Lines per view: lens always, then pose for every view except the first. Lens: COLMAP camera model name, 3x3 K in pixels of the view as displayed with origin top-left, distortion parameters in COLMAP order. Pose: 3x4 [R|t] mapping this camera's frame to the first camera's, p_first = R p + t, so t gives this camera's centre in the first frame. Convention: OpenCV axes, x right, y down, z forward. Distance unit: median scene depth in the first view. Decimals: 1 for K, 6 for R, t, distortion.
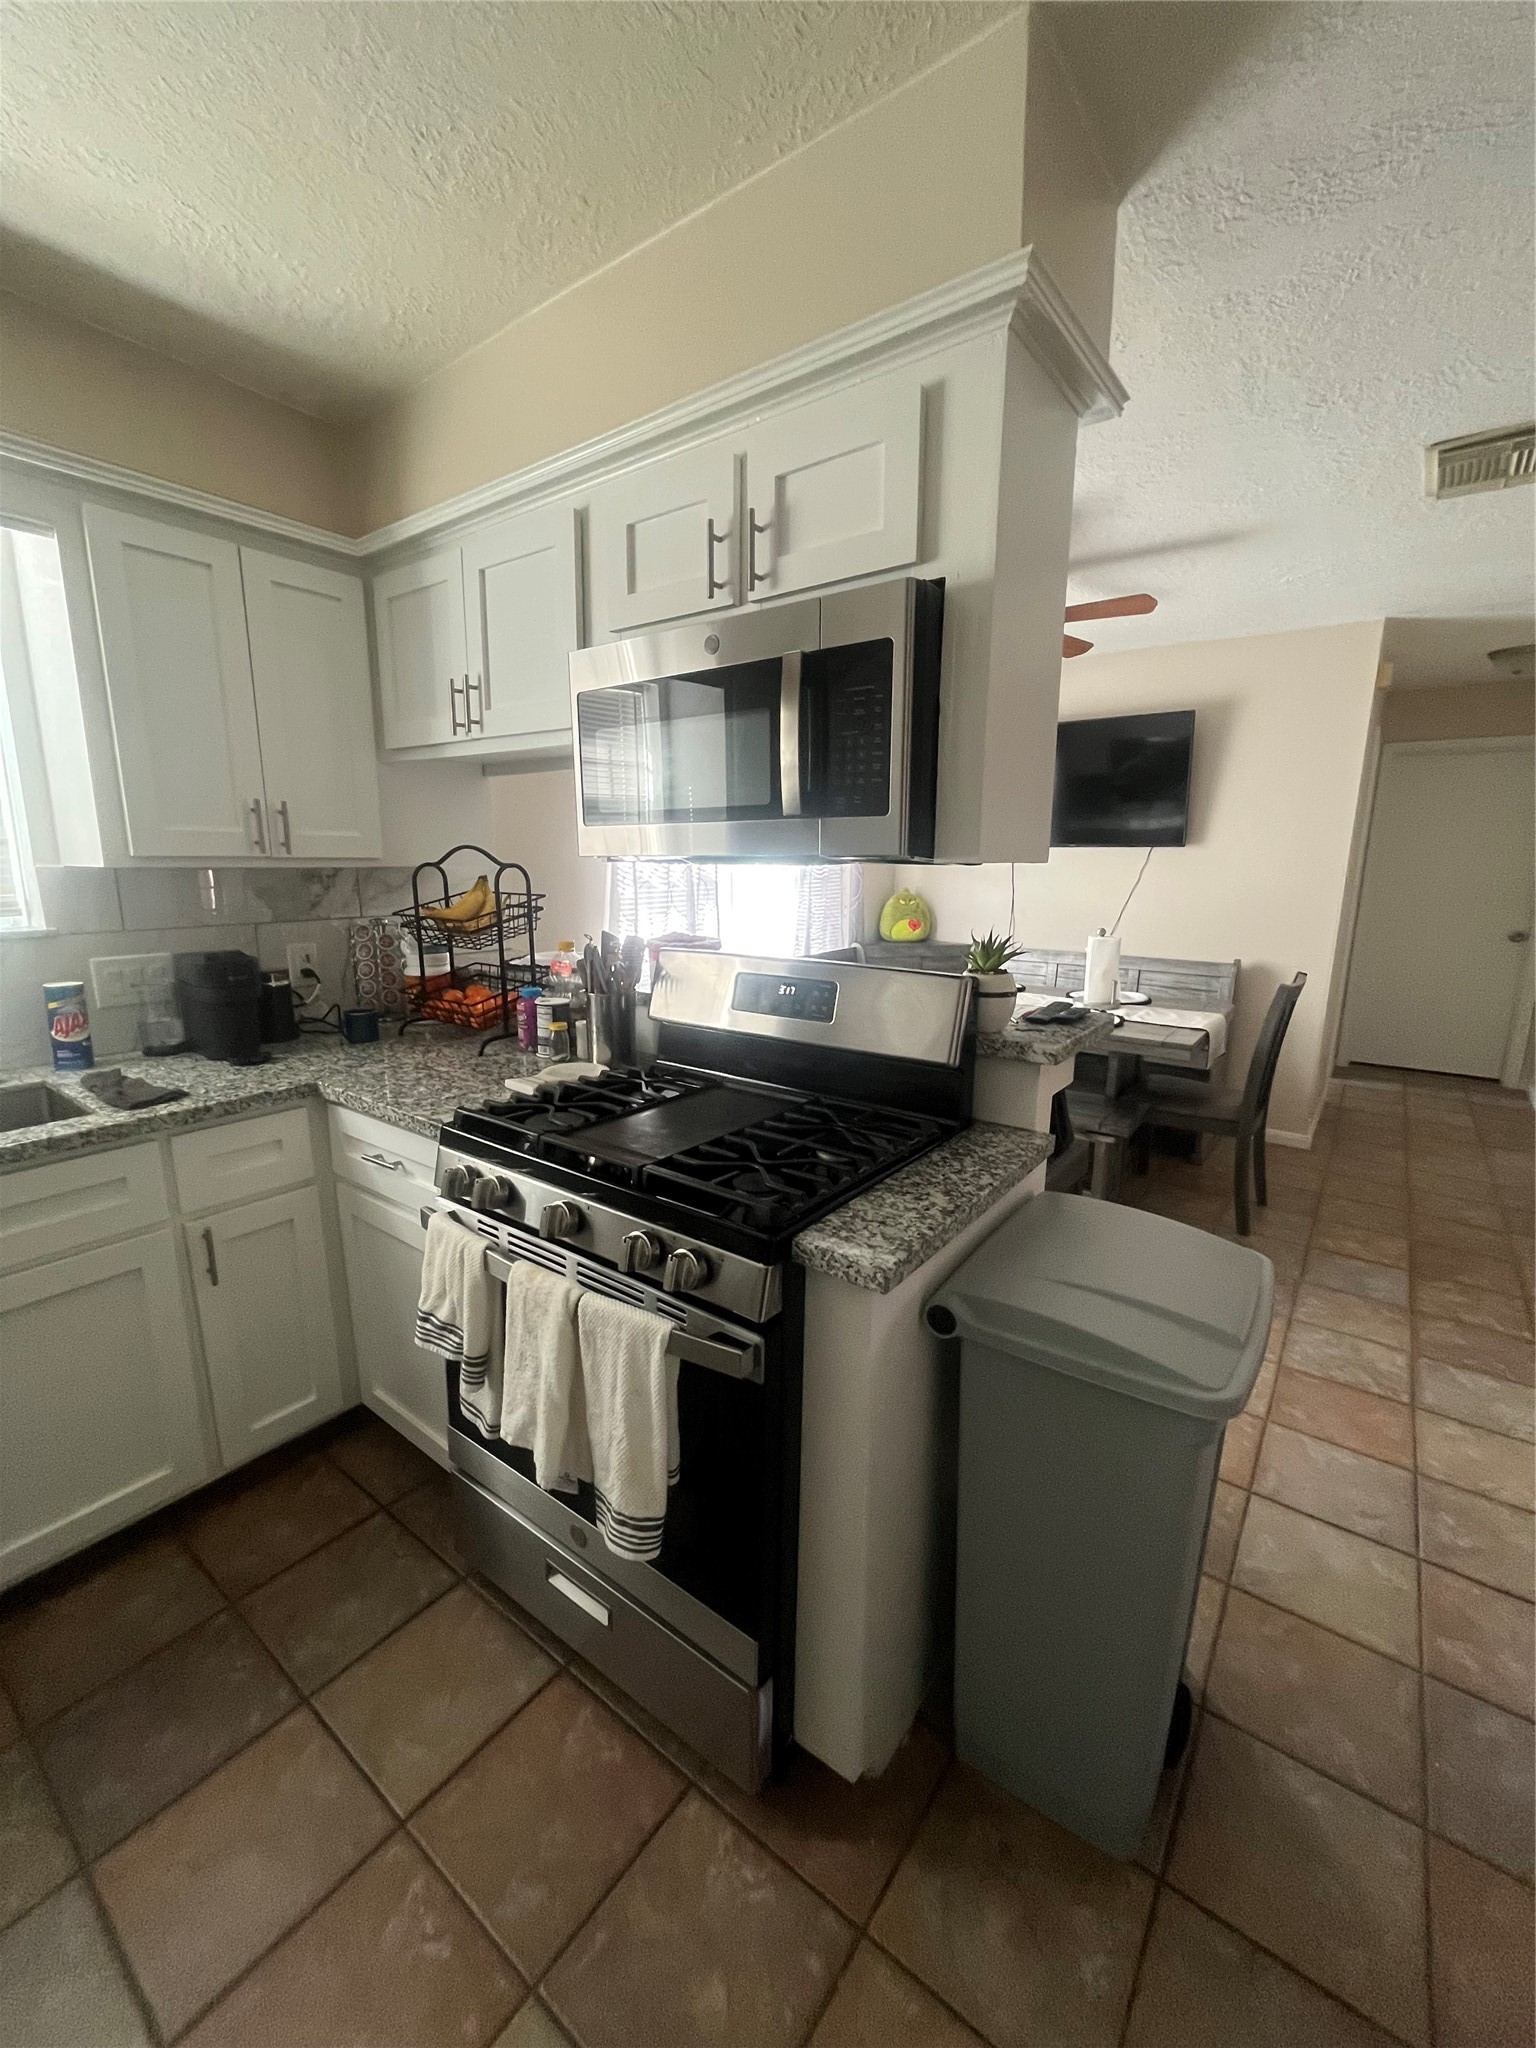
lens RADIAL K [[826.0, 0, 763.7], [0, 826.0, 1023.7], [0, 0, 1]] dist [-0.001624, -0.000003]
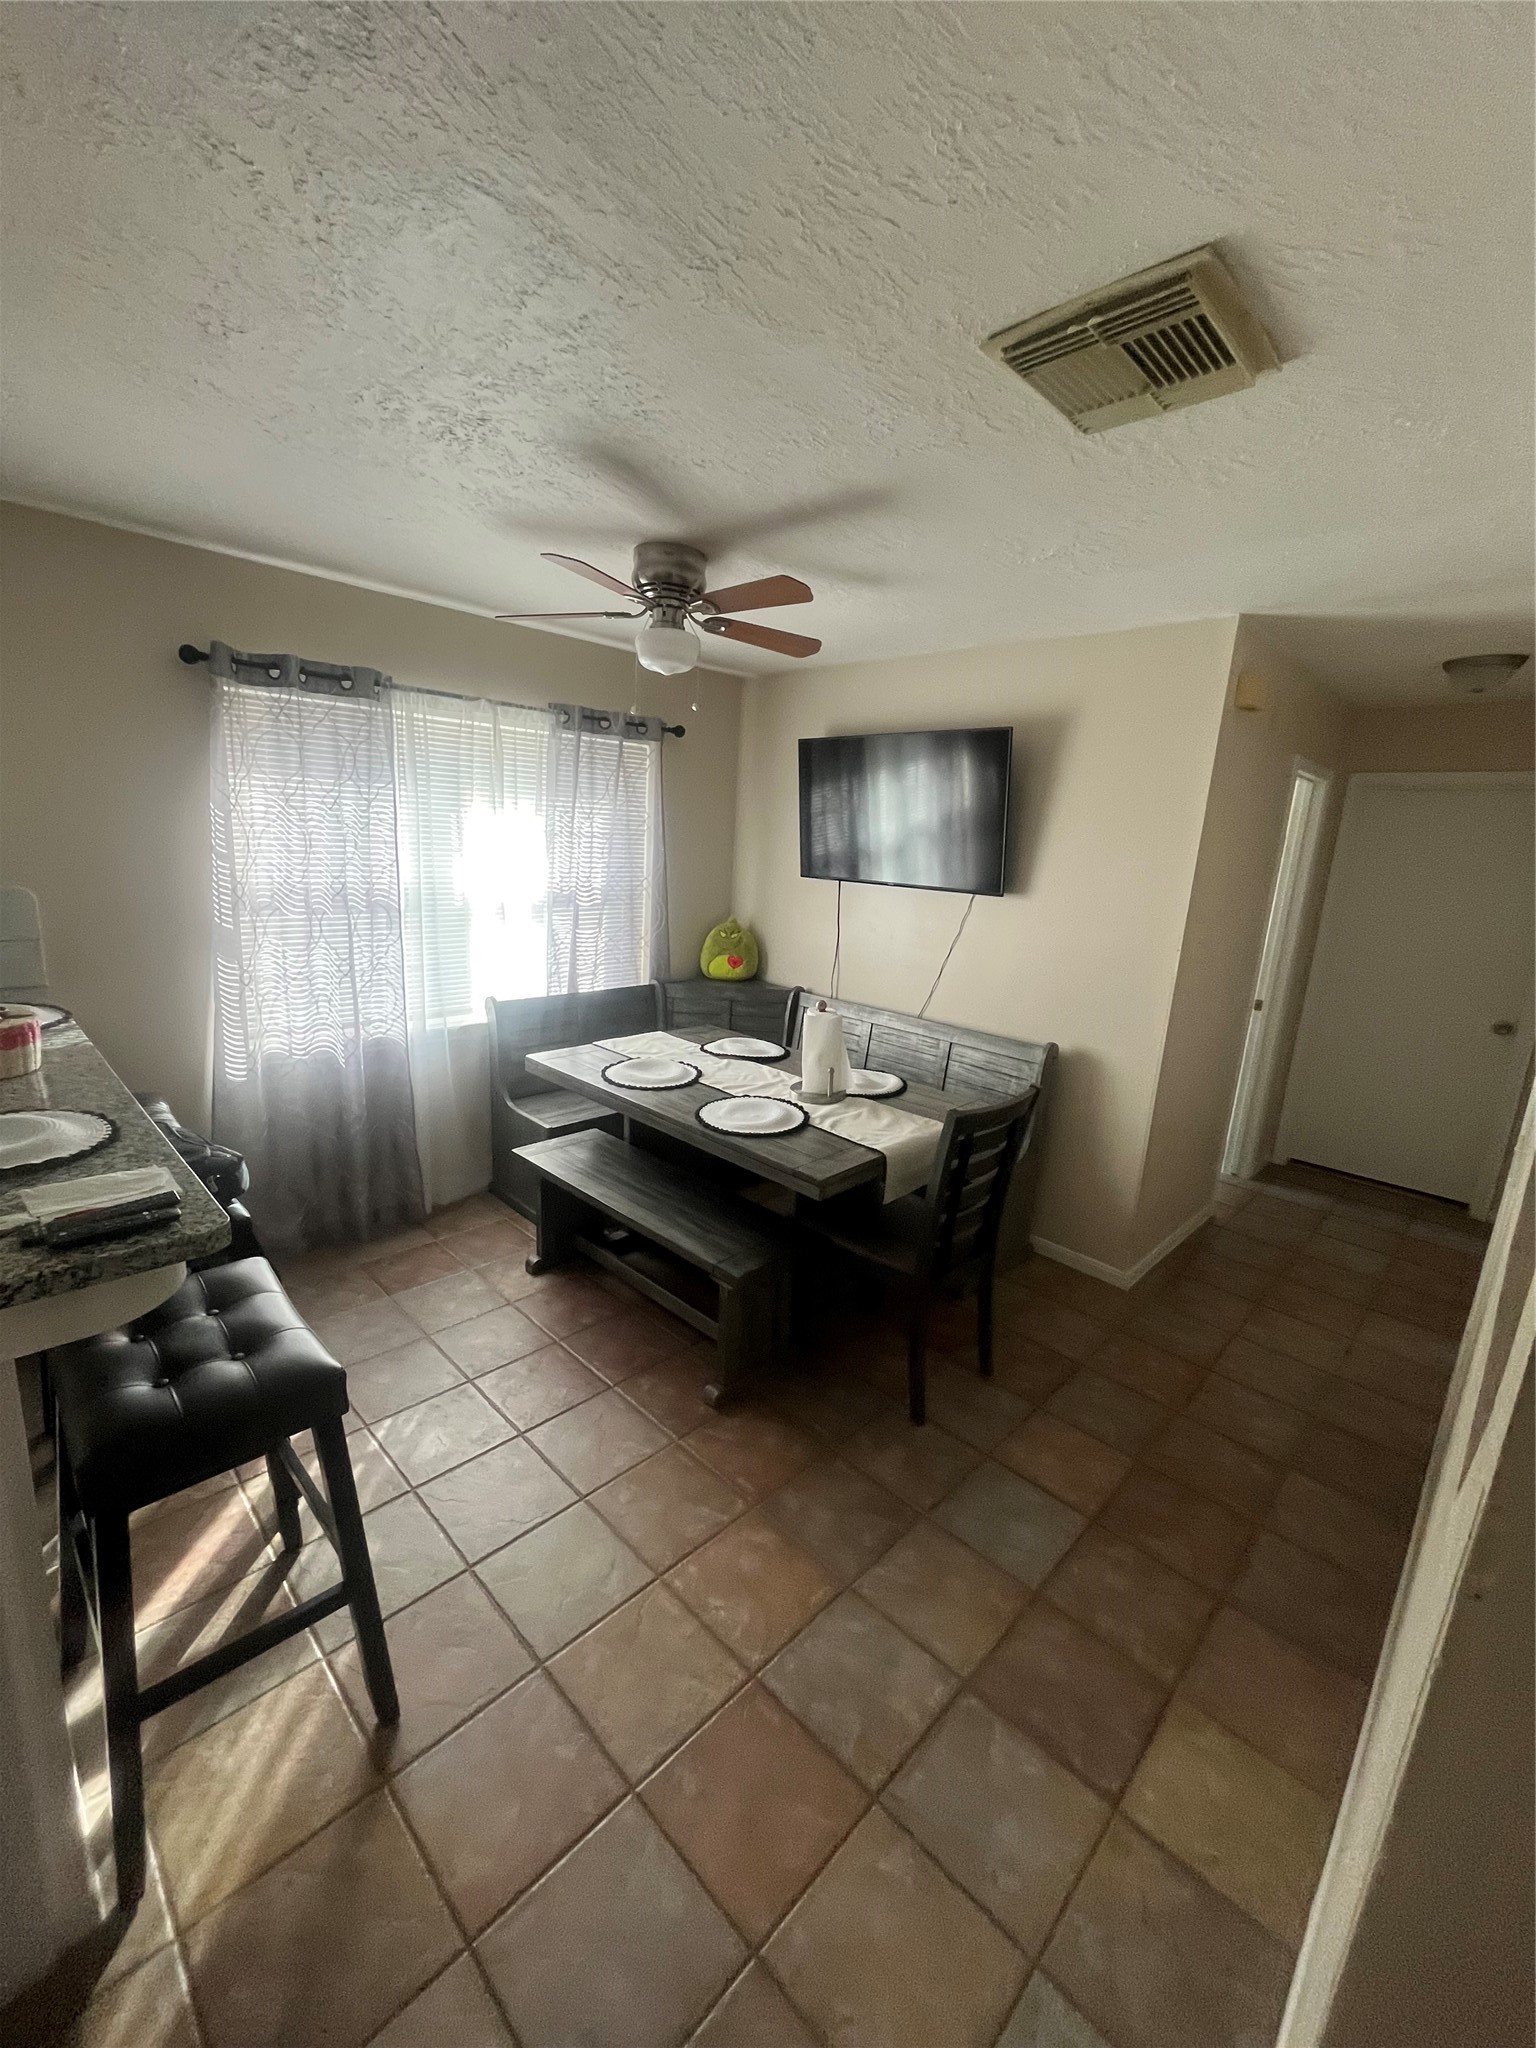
lens RADIAL K [[826.0, 0, 767.8], [0, 826.0, 1024.3], [0, 0, 1]] dist [-0.001624, -0.000003]
pose [[0.990457, 0.076570, -0.114595, 0.392128], [-0.074686, 0.996993, 0.020650, -0.091501], [0.115832, -0.011895, 0.993198, 0.178140]]
